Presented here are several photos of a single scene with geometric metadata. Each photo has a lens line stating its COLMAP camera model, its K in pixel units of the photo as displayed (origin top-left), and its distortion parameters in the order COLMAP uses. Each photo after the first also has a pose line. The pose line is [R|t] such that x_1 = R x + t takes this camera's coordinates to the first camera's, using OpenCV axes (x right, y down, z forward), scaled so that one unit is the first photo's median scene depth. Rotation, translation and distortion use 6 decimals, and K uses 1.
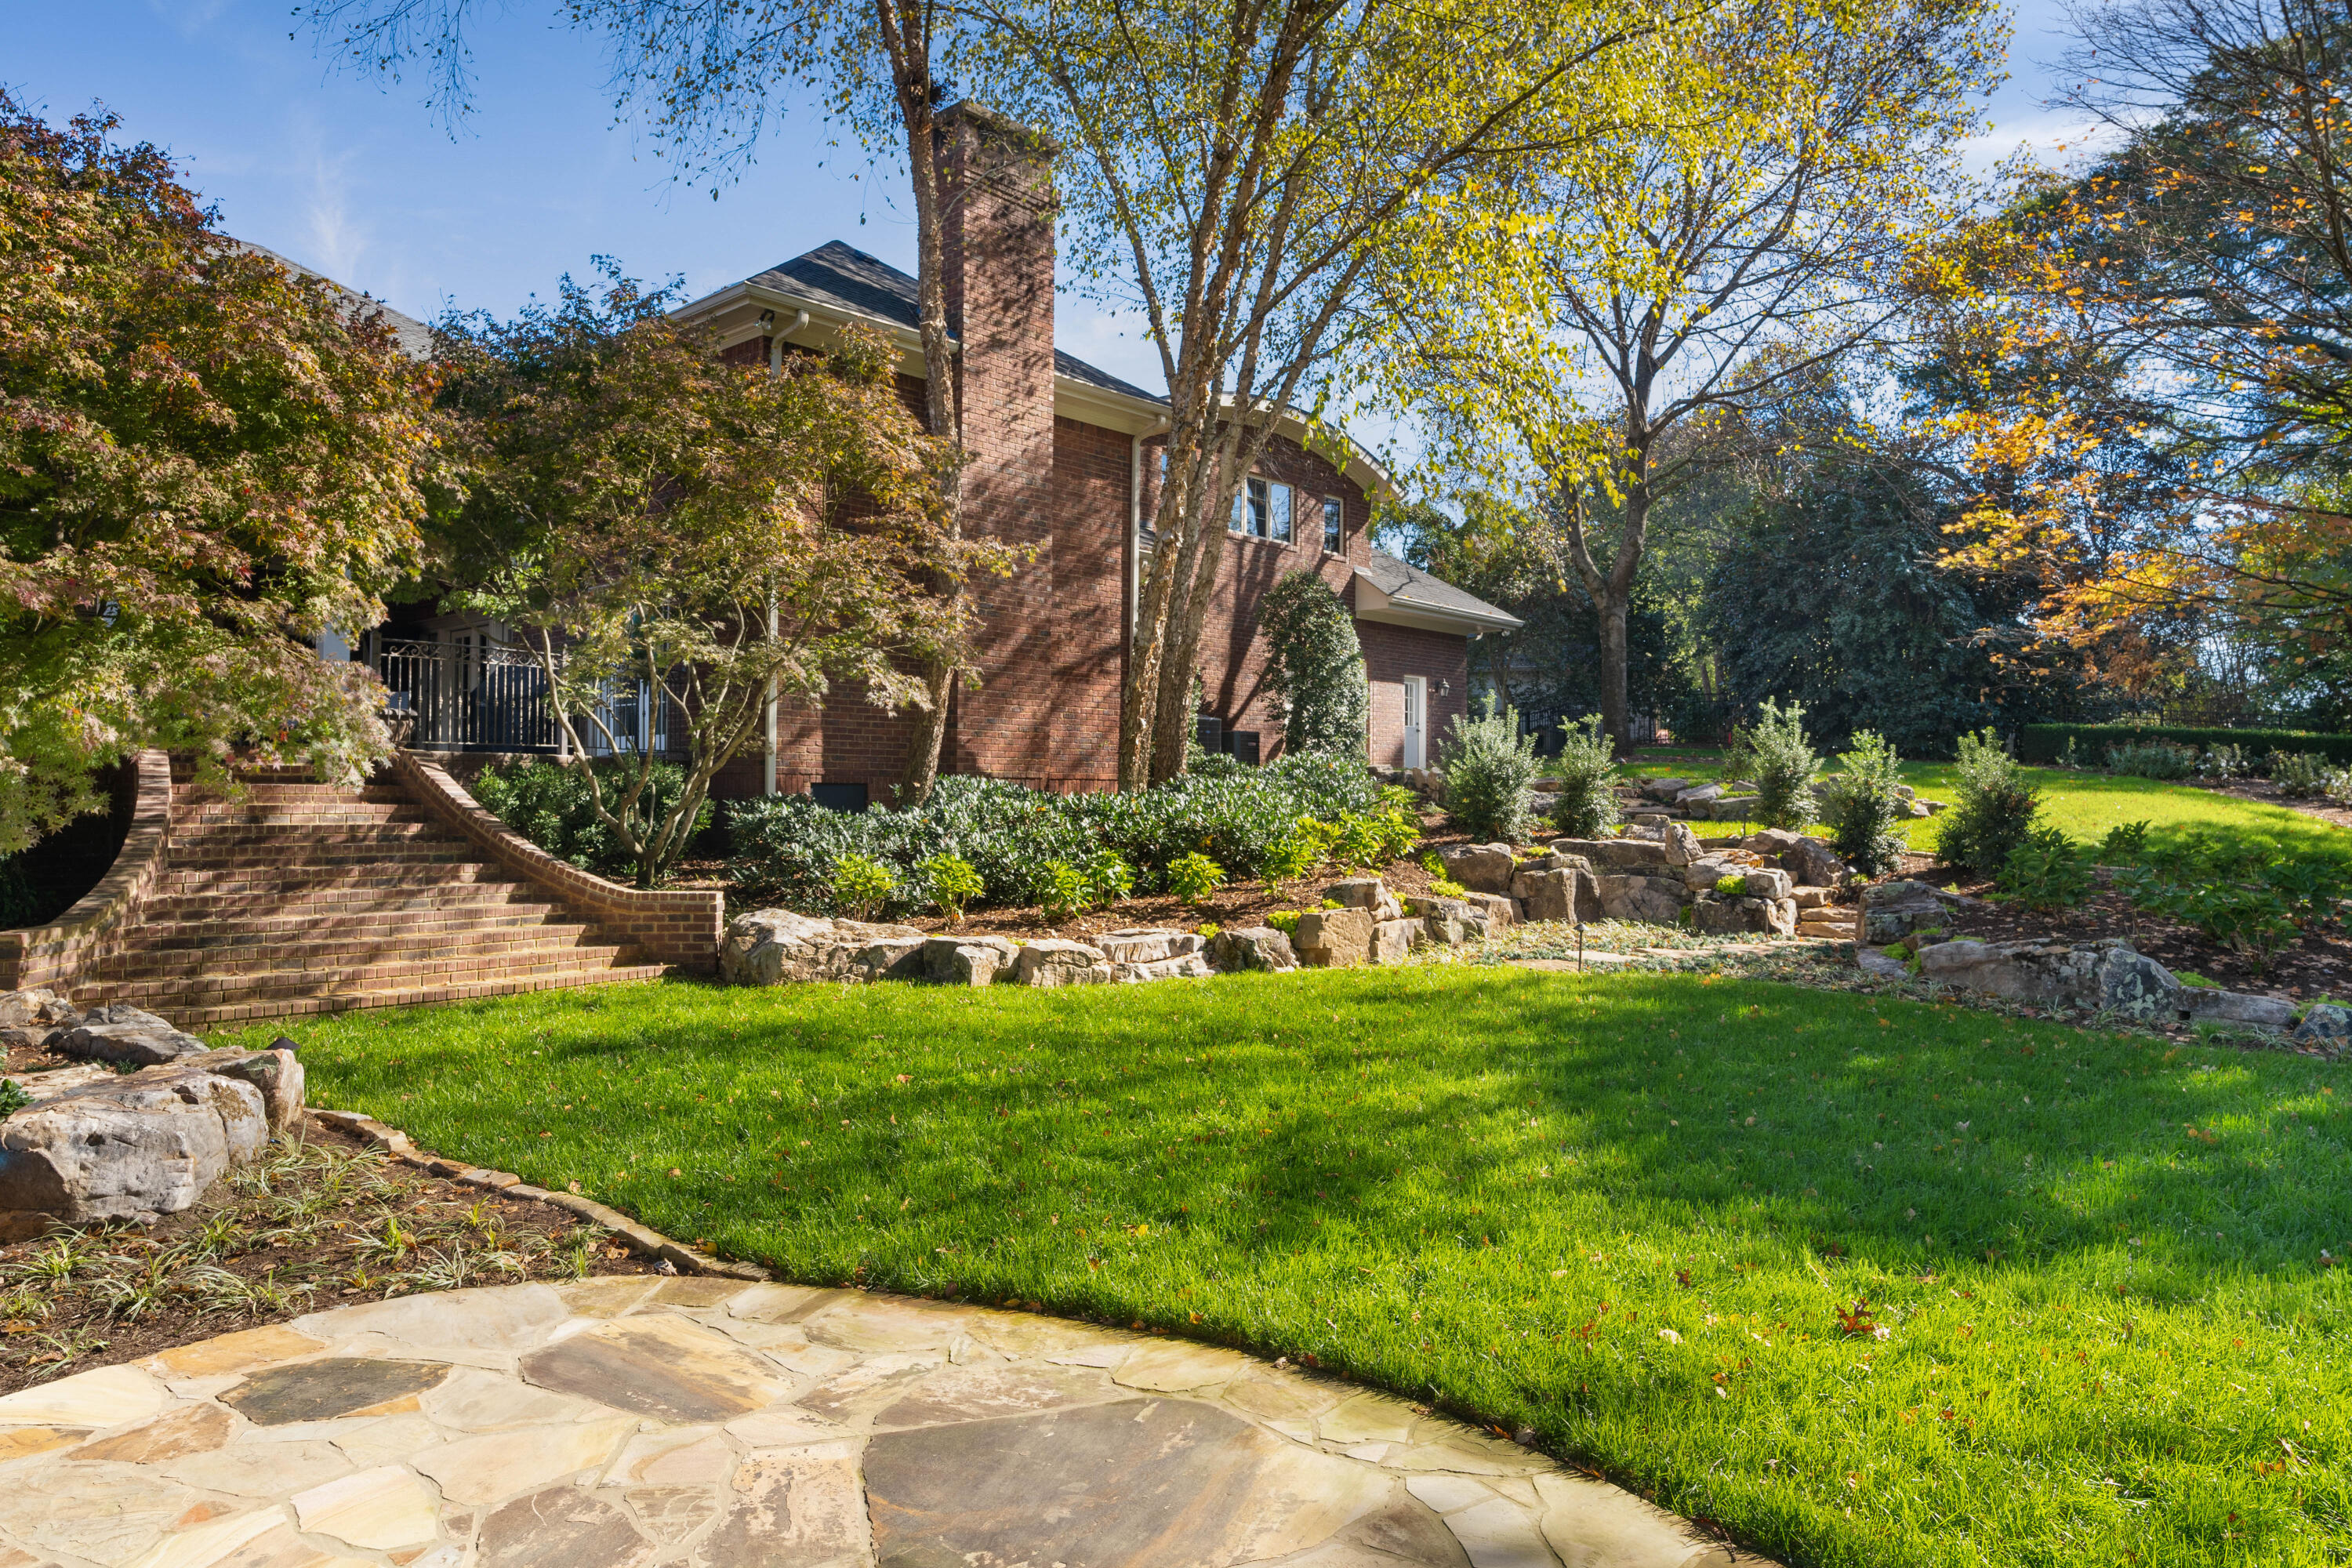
lens RADIAL K [[1400.2, 0, 1118.9], [0, 1400.2, 776.4], [0, 0, 1]] dist [-0.002766, -0.001564]
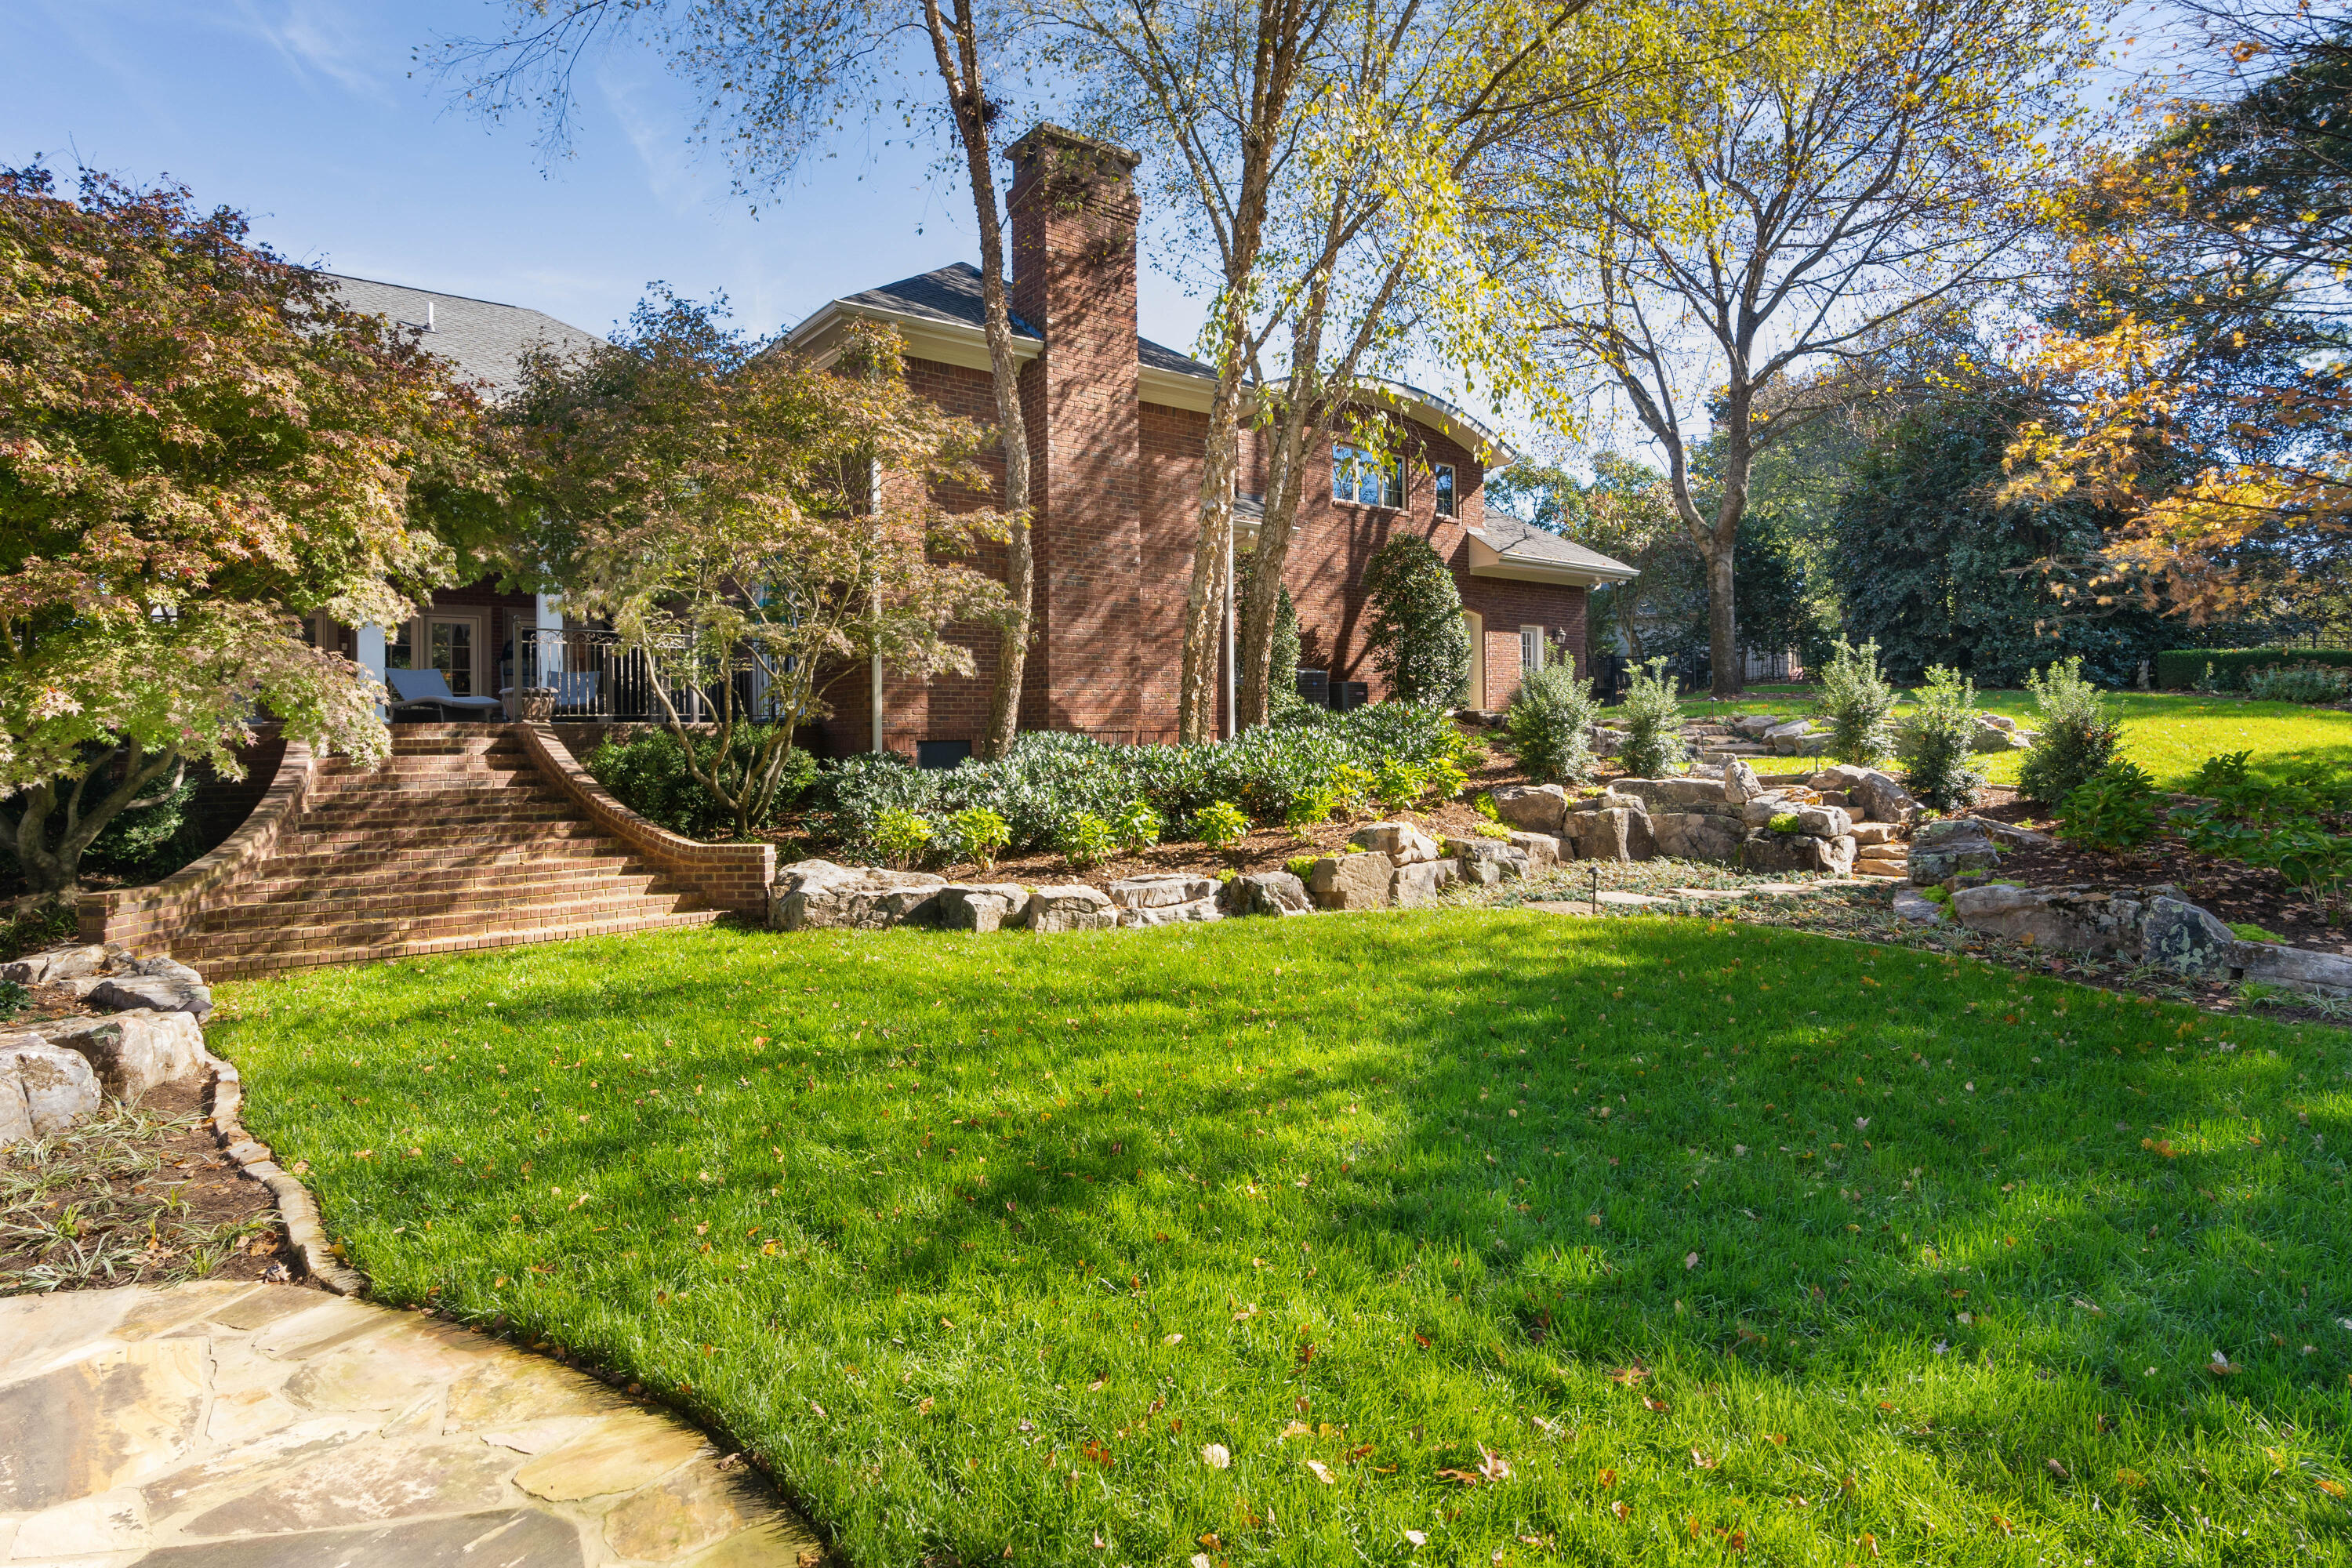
lens RADIAL K [[1182.1, 0, 1155.6], [0, 1182.1, 744.3], [0, 0, 1]] dist [-0.010467, 0.003592]
pose [[0.987015, -0.021362, -0.159199, 0.141340], [0.024316, 0.999566, 0.016627, -0.004549], [0.158774, -0.020282, 0.987107, 0.102393]]
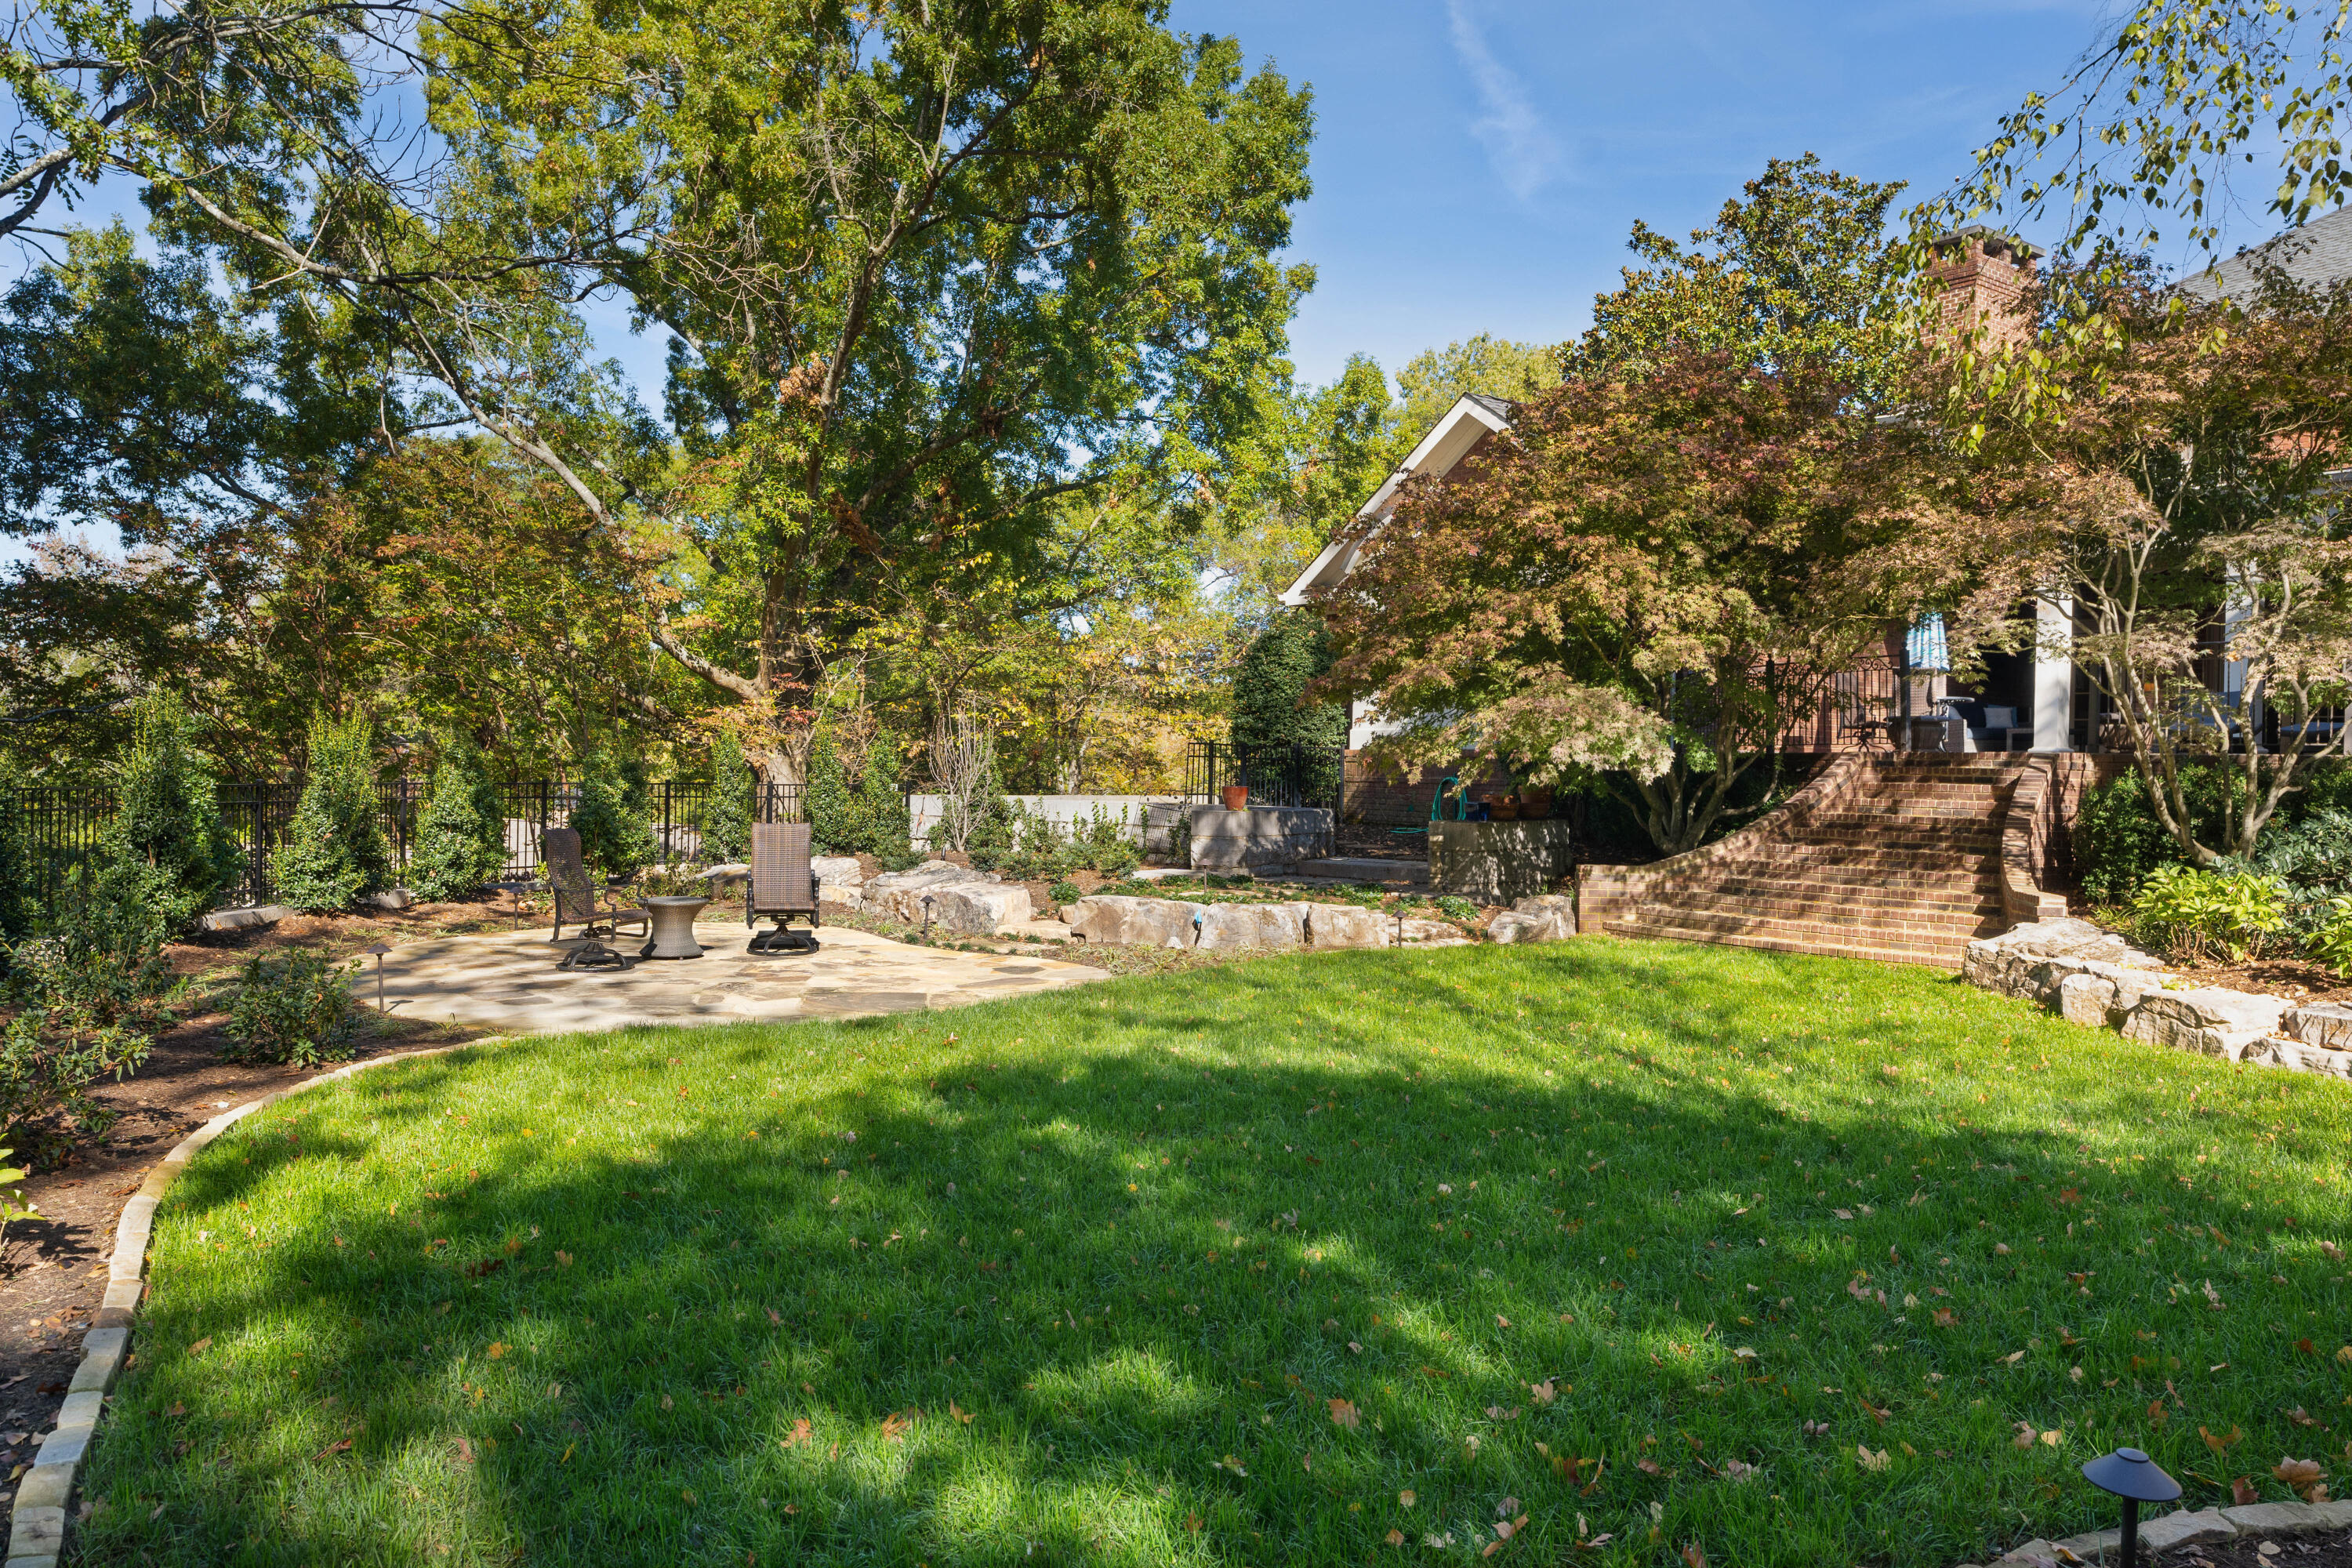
lens RADIAL K [[1687.2, 0, 1309.8], [0, 1687.2, 781.1], [0, 0, 1]] dist [0.013107, 0.002275]
pose [[-0.099815, -0.002181, -0.995004, 0.757422], [-0.009487, 0.999954, -0.001240, 0.009463], [0.994961, 0.009316, -0.099831, 0.515106]]
